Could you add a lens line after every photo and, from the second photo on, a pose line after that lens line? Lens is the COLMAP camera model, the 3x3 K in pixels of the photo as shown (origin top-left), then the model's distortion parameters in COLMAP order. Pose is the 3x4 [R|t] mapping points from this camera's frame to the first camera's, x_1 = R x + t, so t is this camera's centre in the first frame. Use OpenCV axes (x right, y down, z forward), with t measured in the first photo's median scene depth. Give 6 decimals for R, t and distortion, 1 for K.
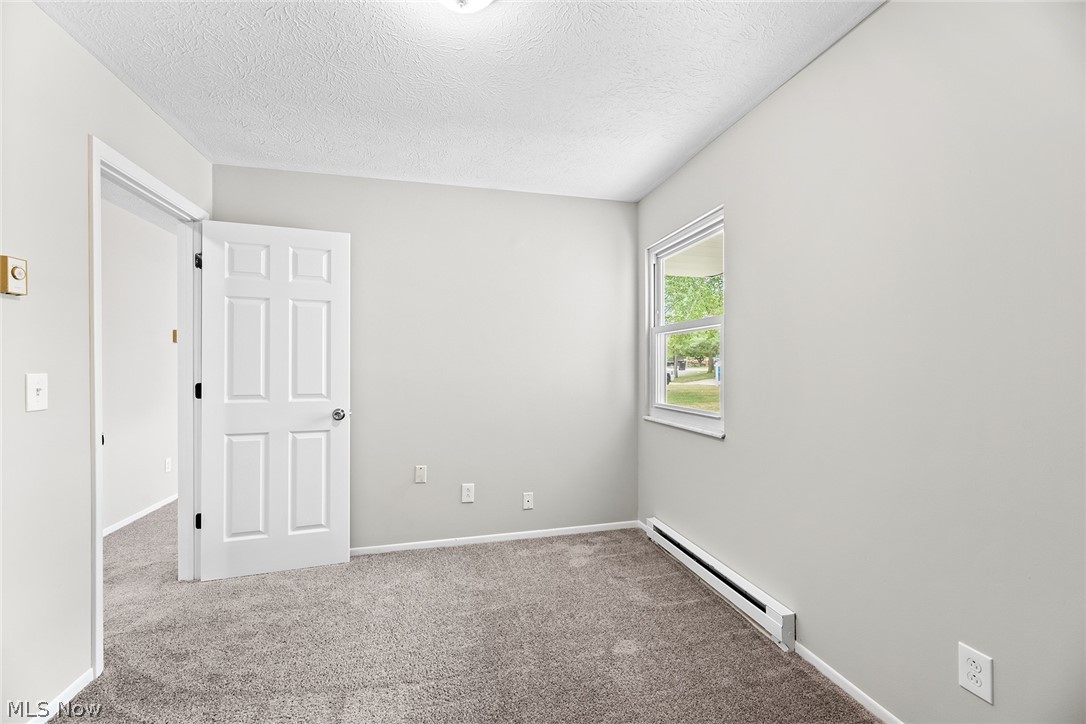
lens RADIAL K [[441.0, 0, 542.1], [0, 441.0, 365.6], [0, 0, 1]] dist [-0.000677, 0.000201]
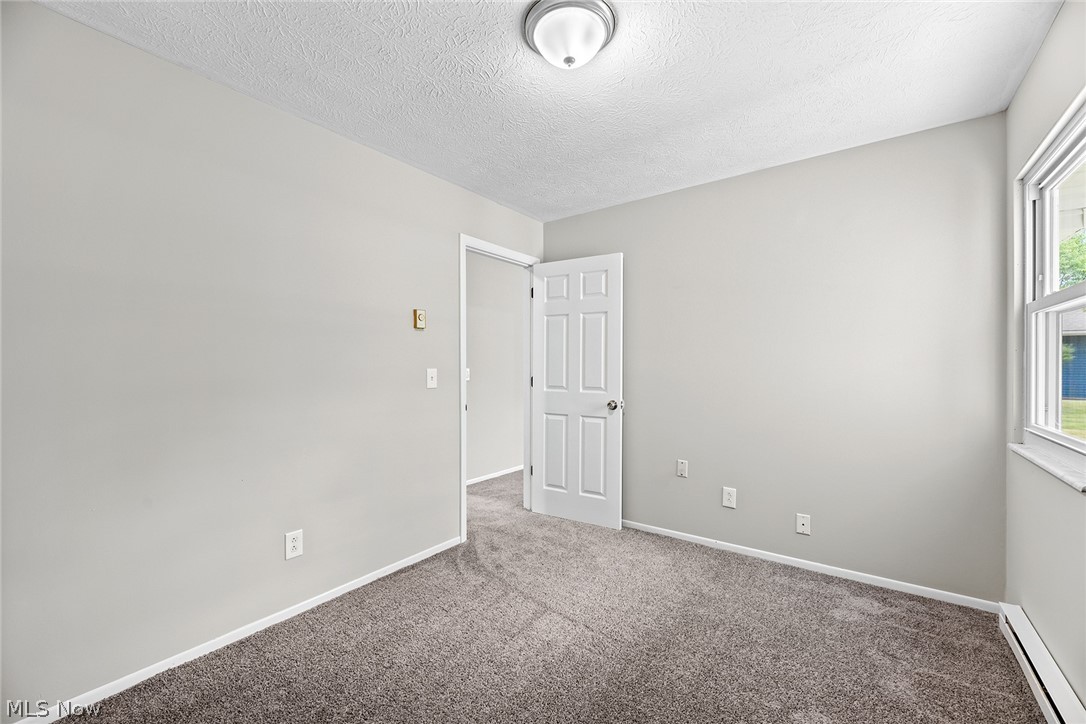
lens RADIAL K [[441.0, 0, 542.1], [0, 441.0, 365.6], [0, 0, 1]] dist [-0.000677, 0.000201]
pose [[0.637032, 0.002513, -0.770834, 0.348993], [0.000277, 0.999994, 0.003489, -0.001090], [0.770838, -0.002436, 0.637027, 0.086874]]
